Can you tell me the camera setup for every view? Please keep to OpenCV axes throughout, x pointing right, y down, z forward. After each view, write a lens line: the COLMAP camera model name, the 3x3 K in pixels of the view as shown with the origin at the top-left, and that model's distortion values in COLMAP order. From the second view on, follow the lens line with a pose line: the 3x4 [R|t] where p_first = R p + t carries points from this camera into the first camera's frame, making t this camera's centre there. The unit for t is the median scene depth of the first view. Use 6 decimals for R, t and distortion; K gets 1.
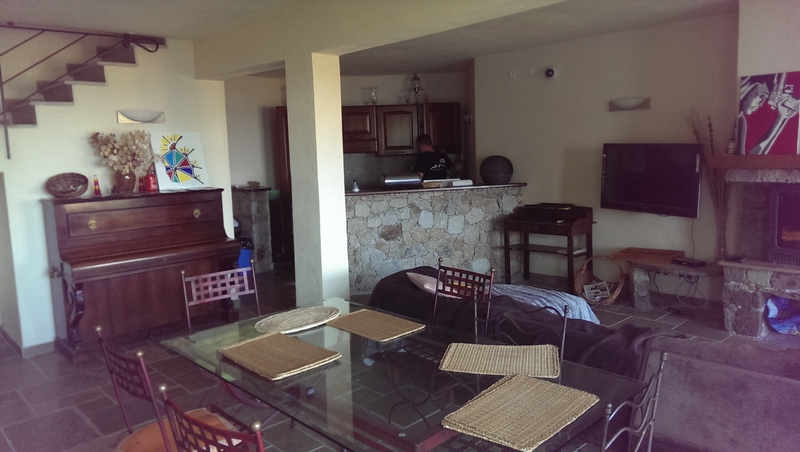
lens RADIAL K [[562.1, 0, 400.0], [0, 562.1, 212.5], [0, 0, 1]] dist [0.047794, -0.075535]
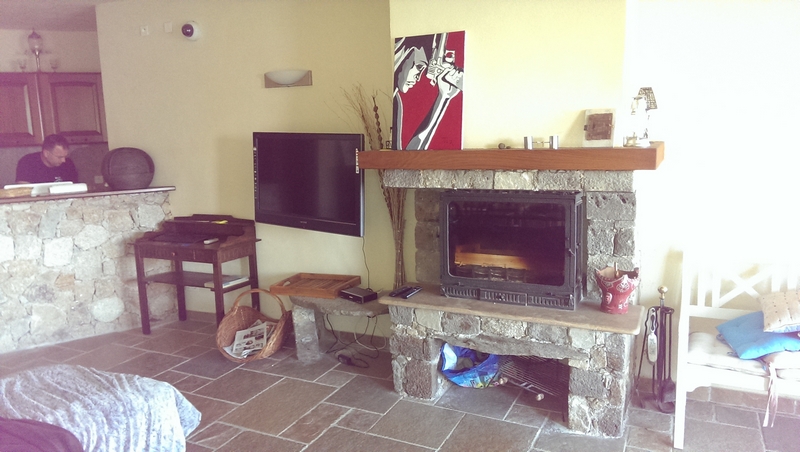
lens RADIAL K [[562.1, 0, 400.0], [0, 562.1, 212.5], [0, 0, 1]] dist [0.047794, -0.075535]
pose [[0.934727, -0.039393, 0.353176, 0.312699], [0.033033, 0.999166, 0.024021, -0.035842], [-0.353827, -0.010787, 0.935249, 0.301864]]
